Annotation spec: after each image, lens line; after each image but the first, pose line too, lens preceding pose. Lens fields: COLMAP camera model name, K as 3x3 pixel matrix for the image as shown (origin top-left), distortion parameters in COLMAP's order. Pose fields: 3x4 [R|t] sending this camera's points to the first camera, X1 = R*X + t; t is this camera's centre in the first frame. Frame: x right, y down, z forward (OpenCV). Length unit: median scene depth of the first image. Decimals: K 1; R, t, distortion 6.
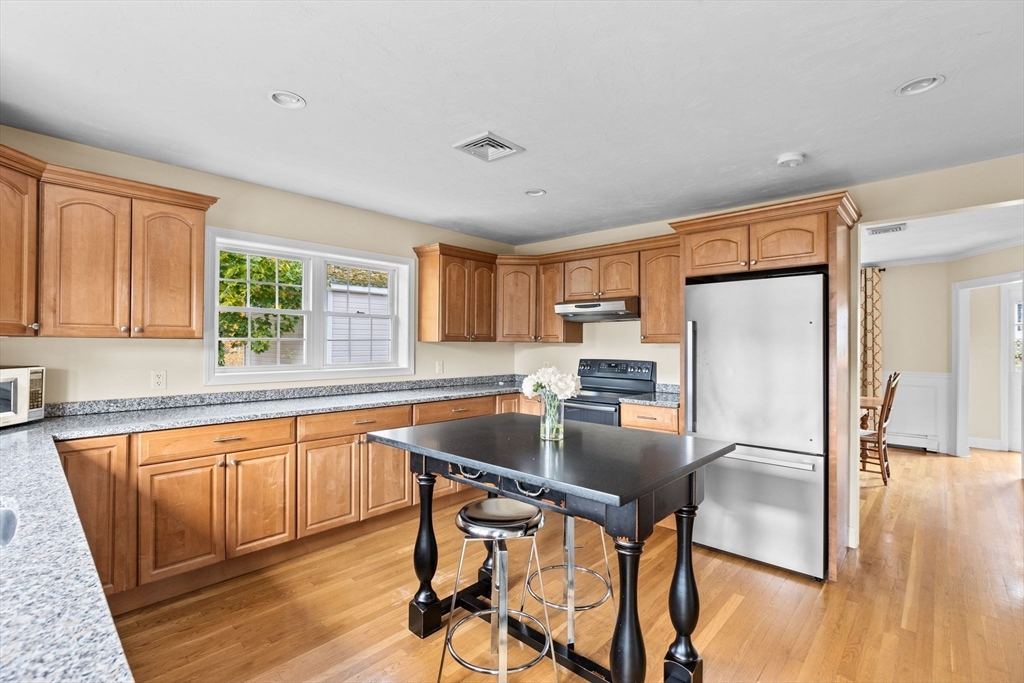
lens RADIAL K [[464.9, 0, 507.2], [0, 464.9, 342.0], [0, 0, 1]] dist [-0.004516, 0.004145]
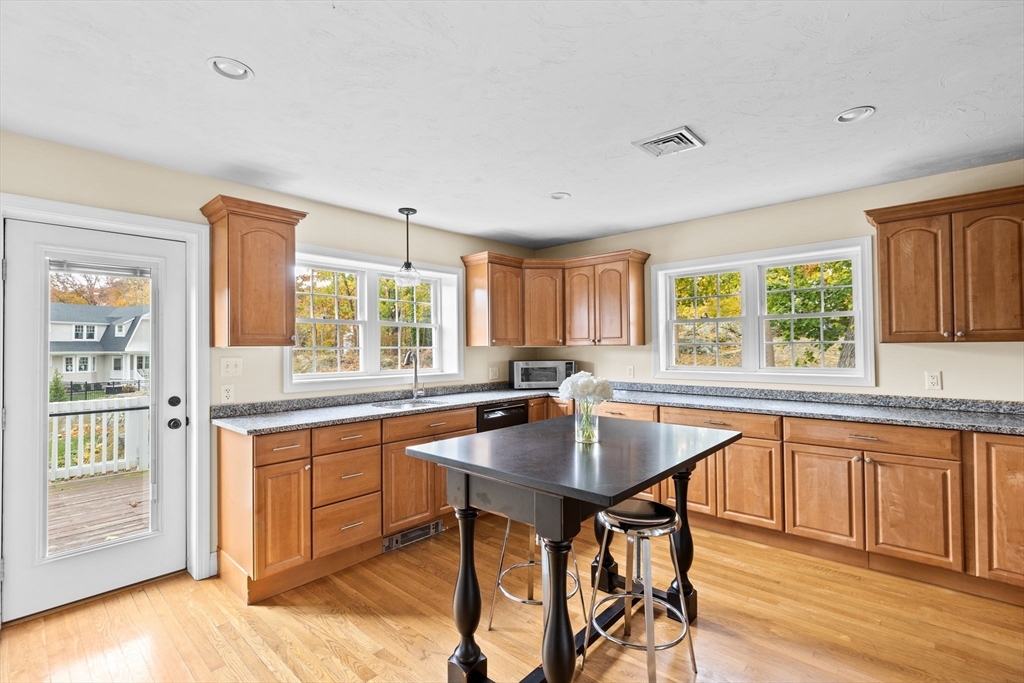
lens RADIAL K [[464.9, 0, 512.0], [0, 464.9, 342.2], [0, 0, 1]] dist [-0.004516, 0.004145]
pose [[0.026261, -0.017515, -0.999502, 0.610941], [0.012395, 0.999775, -0.017194, 0.003374], [0.999578, -0.011938, 0.026472, 0.435122]]
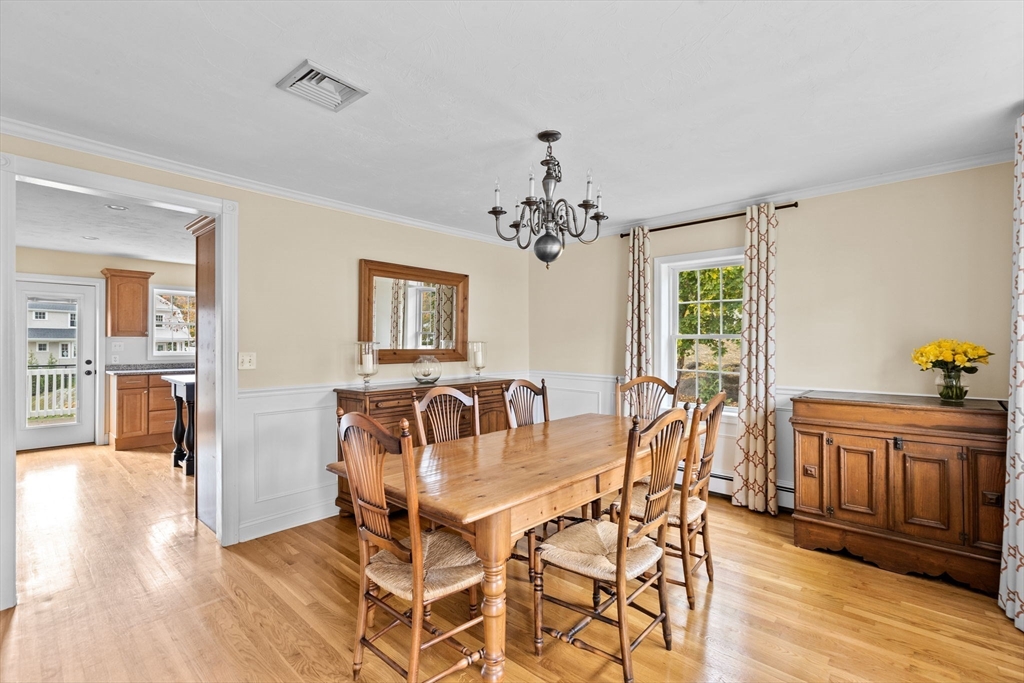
lens RADIAL K [[464.9, 0, 514.0], [0, 464.9, 343.9], [0, 0, 1]] dist [-0.004516, 0.004145]
pose [[0.028702, -0.001441, -0.999587, 1.498991], [-0.004641, 0.999988, -0.001575, 0.012381], [0.999577, 0.004684, 0.028695, 1.341963]]
